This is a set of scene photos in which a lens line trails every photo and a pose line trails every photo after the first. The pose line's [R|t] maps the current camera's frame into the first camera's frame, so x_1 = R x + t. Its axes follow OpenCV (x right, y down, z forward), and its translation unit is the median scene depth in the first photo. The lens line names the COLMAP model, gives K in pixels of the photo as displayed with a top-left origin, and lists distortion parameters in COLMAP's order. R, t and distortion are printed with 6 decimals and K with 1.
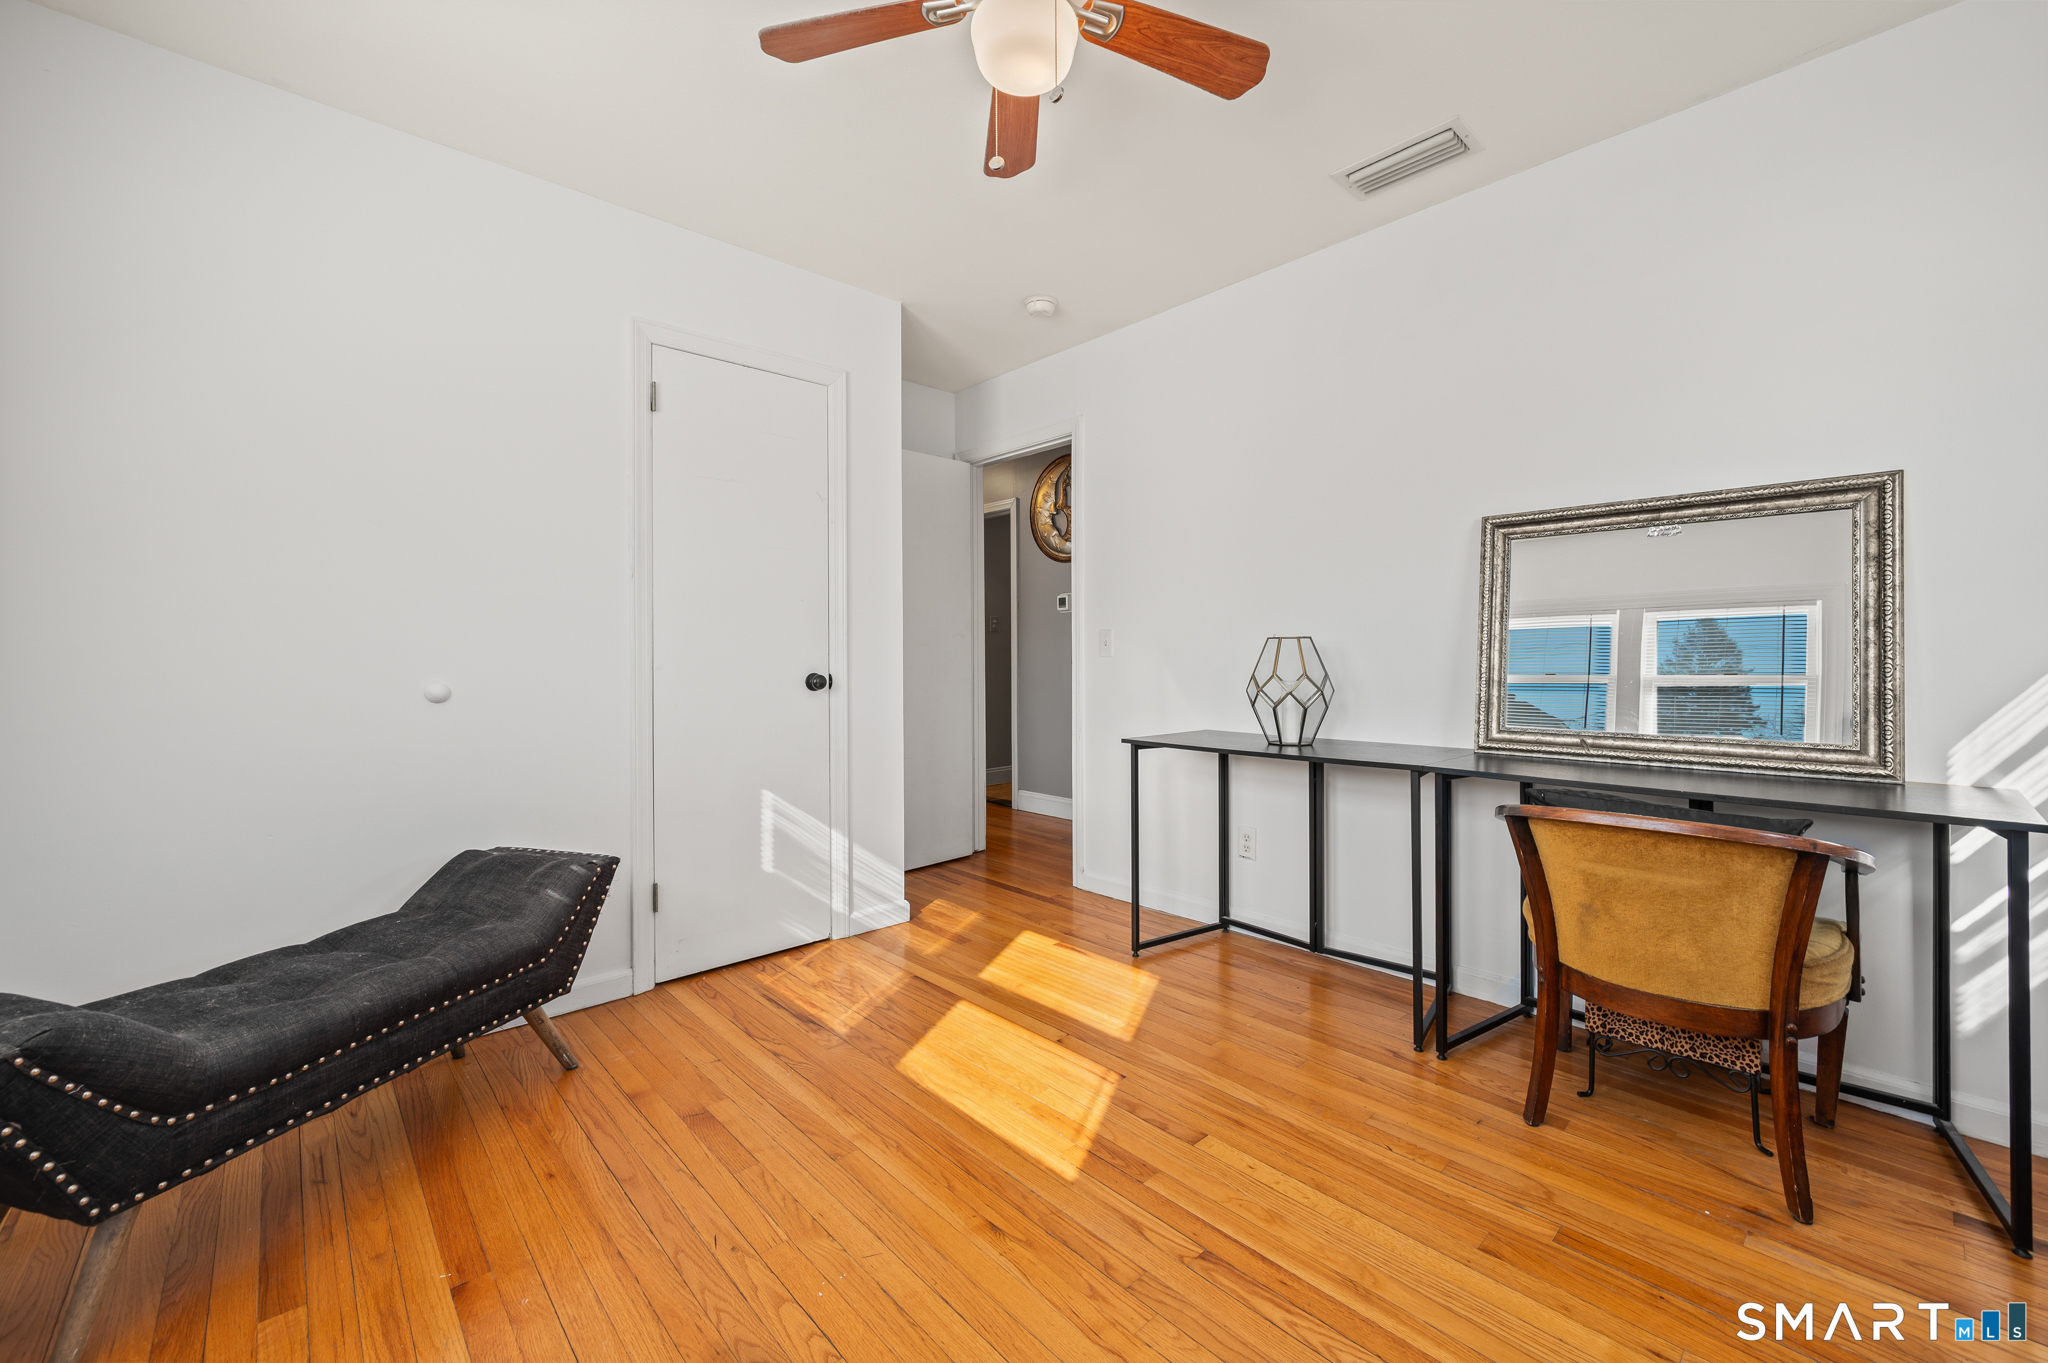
lens RADIAL K [[805.1, 0, 1024.7], [0, 805.1, 646.0], [0, 0, 1]] dist [-0.009173, 0.000071]
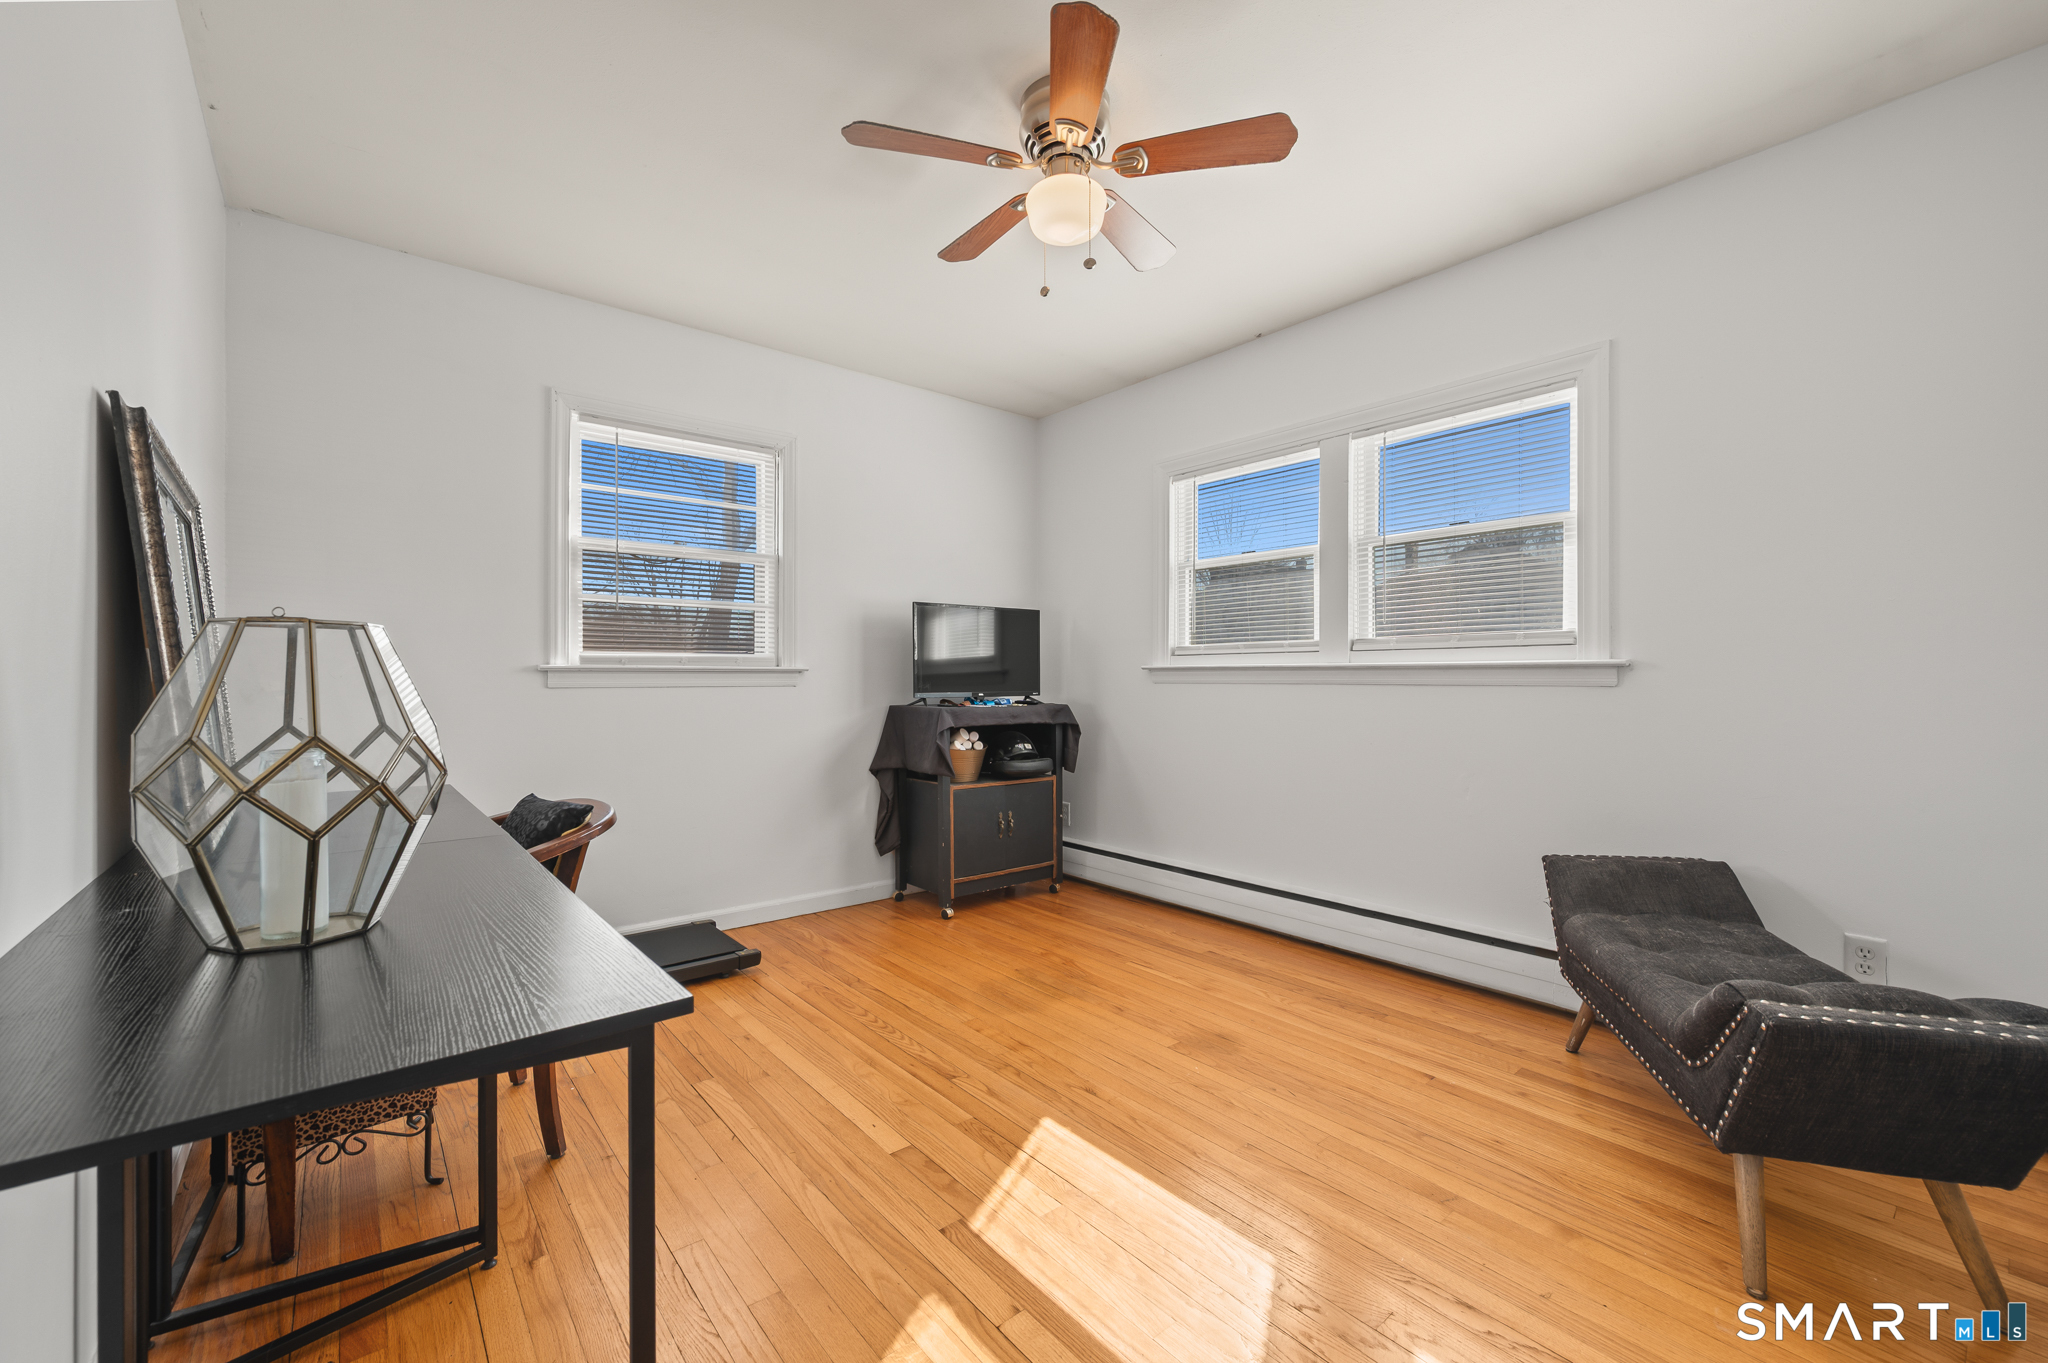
lens RADIAL K [[818.8, 0, 1015.7], [0, 818.8, 680.5], [0, 0, 1]] dist [-0.008154, 0.000204]
pose [[-0.998007, 0.010982, 0.062143, 0.000553], [0.010085, 0.999841, -0.014739, 0.023298], [-0.062295, -0.014083, -0.997958, 1.616015]]
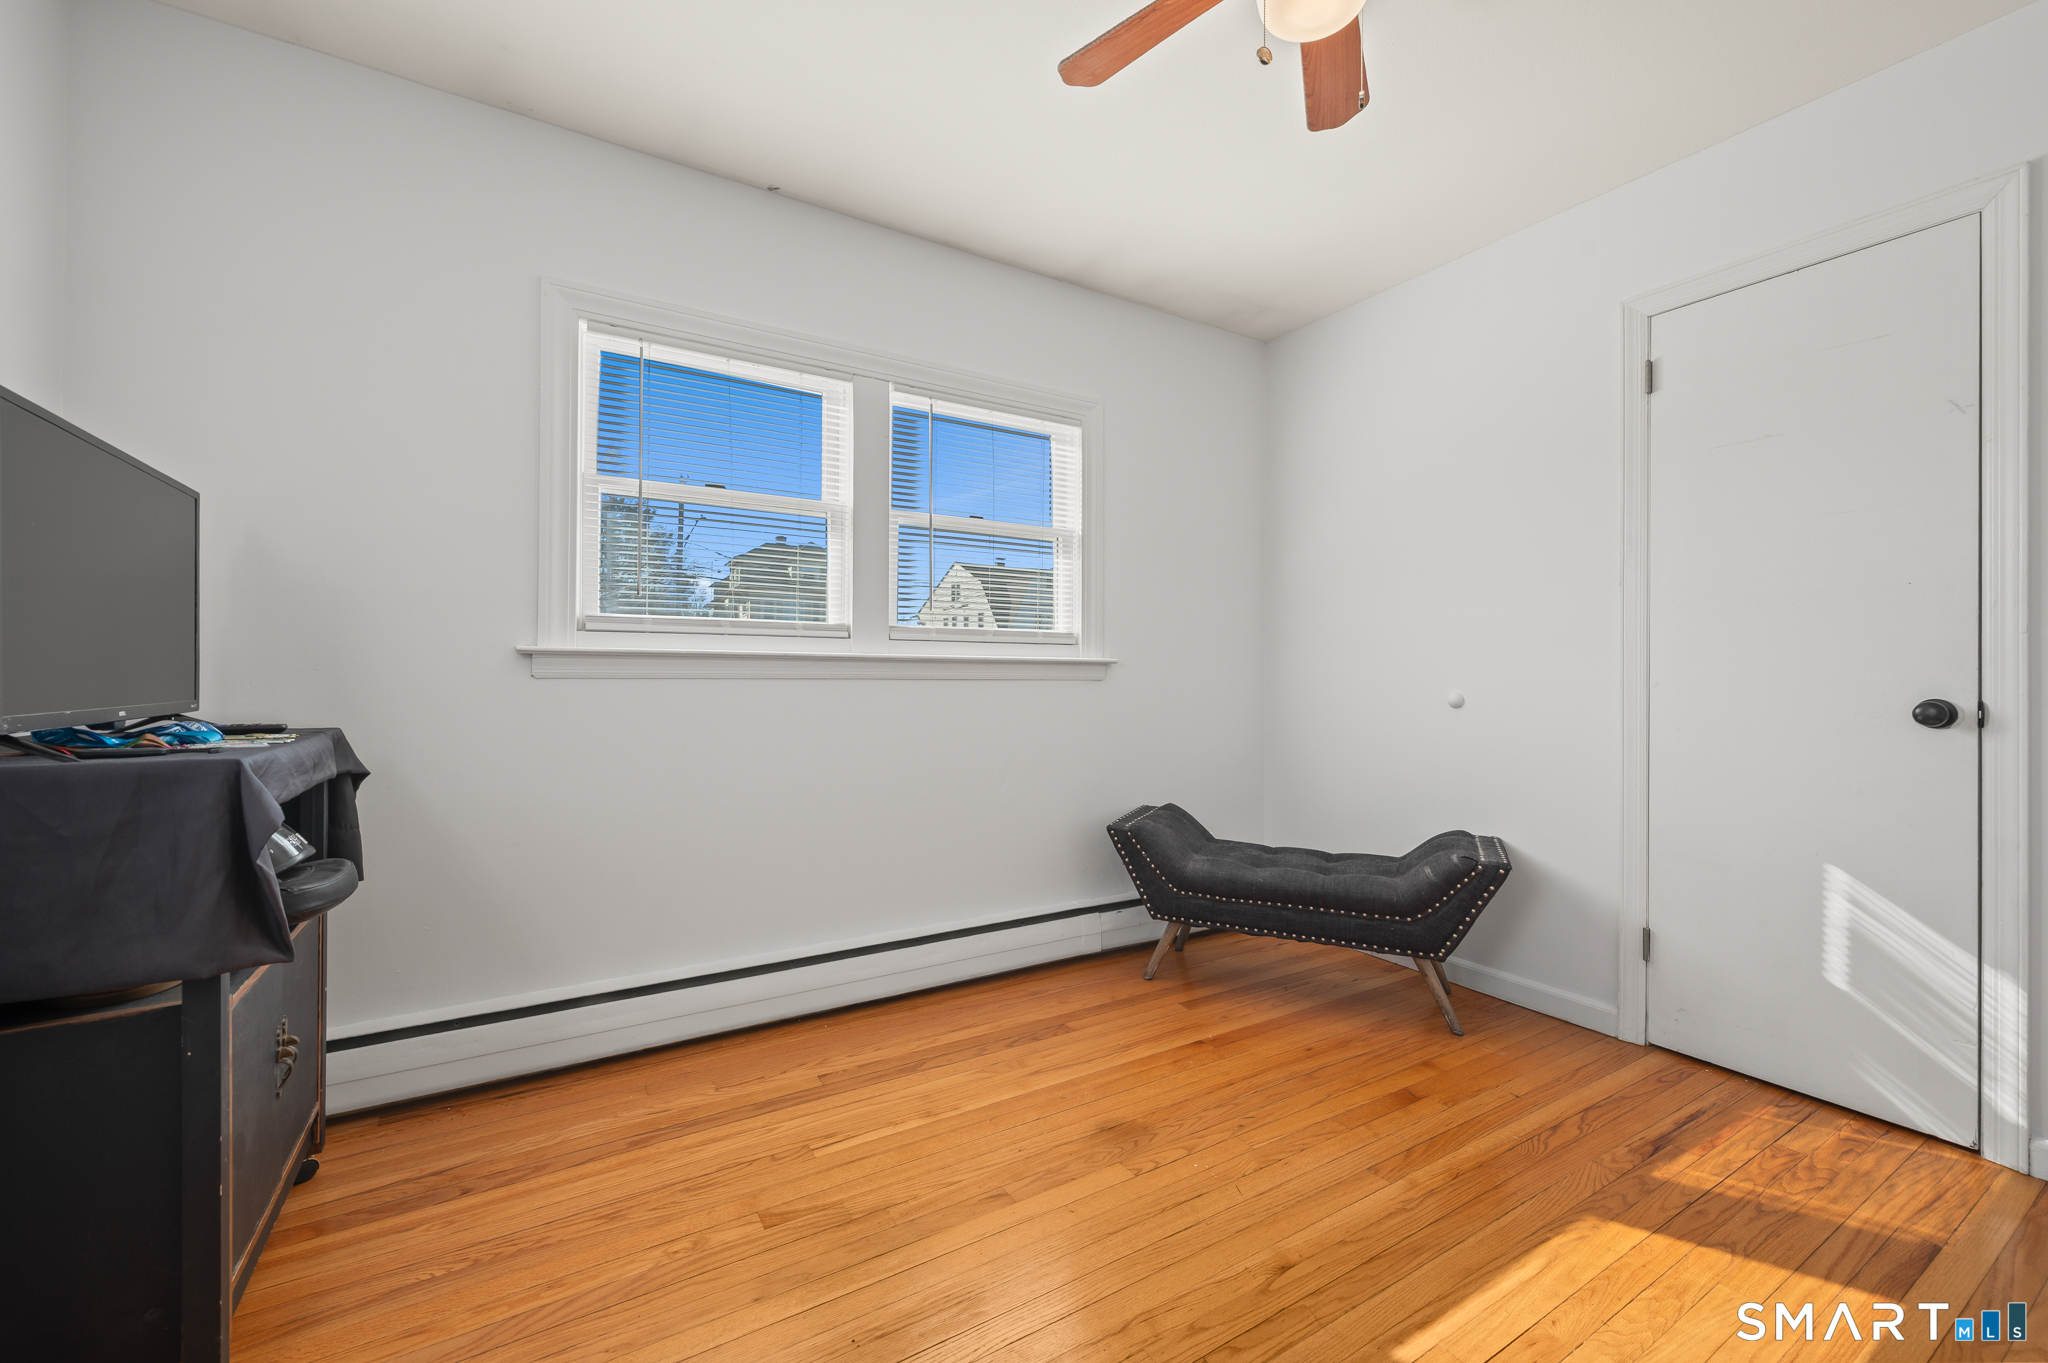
lens RADIAL K [[831.5, 0, 1029.9], [0, 831.5, 668.4], [0, 0, 1]] dist [-0.000374, 0.000150]
pose [[-0.190349, 0.005815, -0.981699, 0.667433], [0.011103, 0.999931, 0.003771, -0.002544], [0.981654, -0.010182, -0.190400, 0.598953]]
